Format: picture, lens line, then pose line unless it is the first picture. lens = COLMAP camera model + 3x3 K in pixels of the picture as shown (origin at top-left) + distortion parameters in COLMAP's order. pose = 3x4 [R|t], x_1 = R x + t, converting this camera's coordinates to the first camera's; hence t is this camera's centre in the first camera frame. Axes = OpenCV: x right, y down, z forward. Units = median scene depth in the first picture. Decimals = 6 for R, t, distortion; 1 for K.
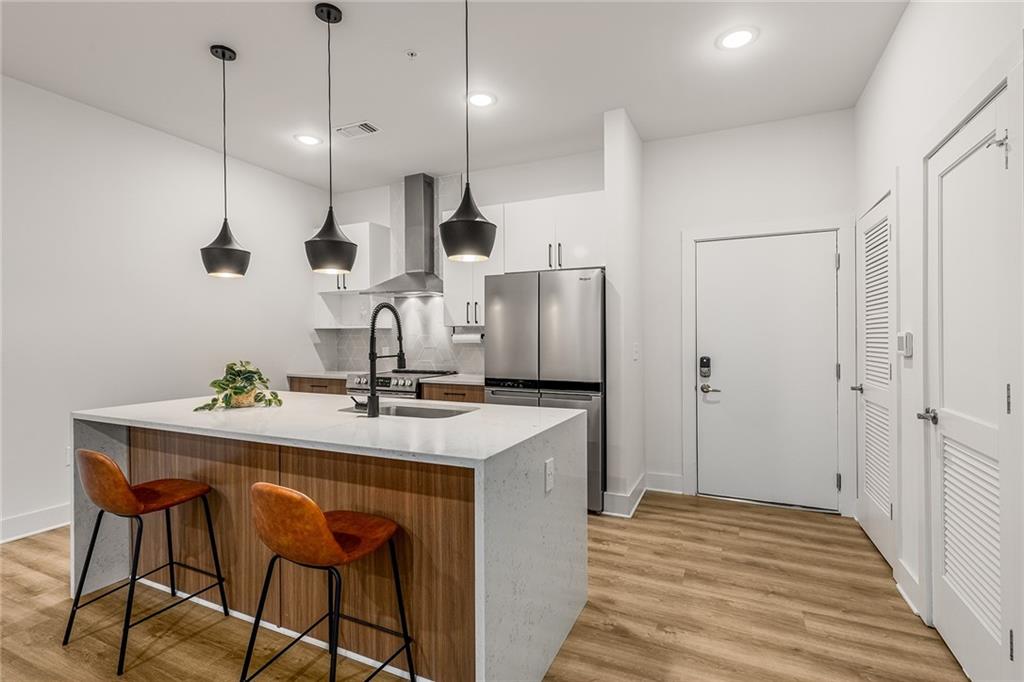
lens RADIAL K [[471.7, 0, 508.2], [0, 471.7, 337.4], [0, 0, 1]] dist [0.002657, 0.001178]
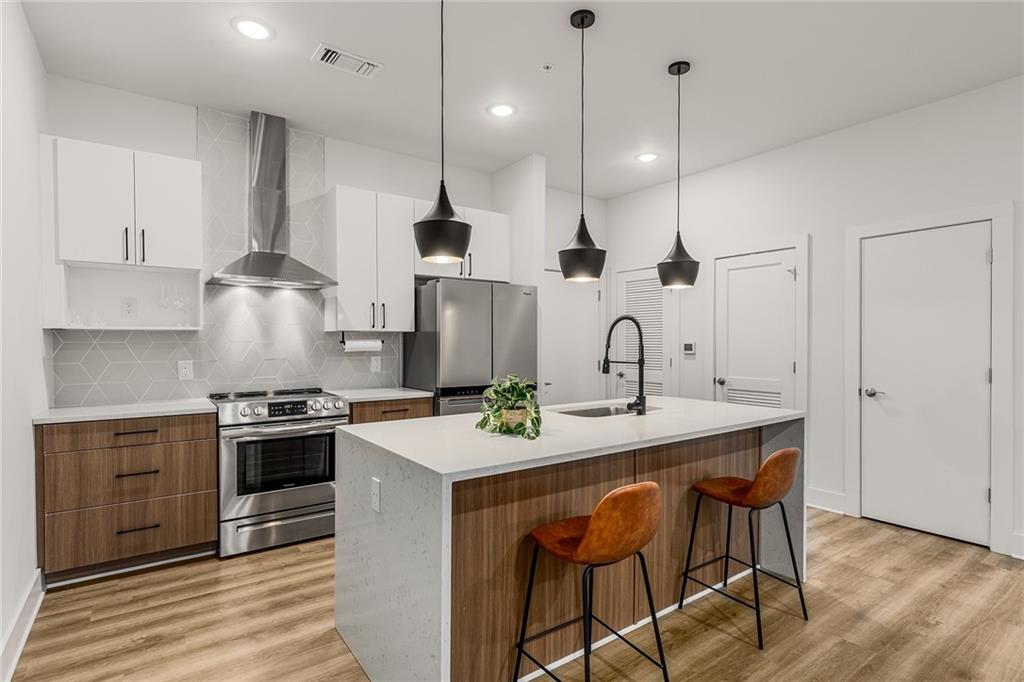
lens RADIAL K [[516.6, 0, 513.5], [0, 516.6, 350.8], [0, 0, 1]] dist [-0.000129, -0.002087]
pose [[0.488995, -0.011793, 0.872207, -1.224001], [-0.000171, 0.999907, 0.013616, -0.002592], [-0.872286, -0.006808, 0.488948, 0.521825]]
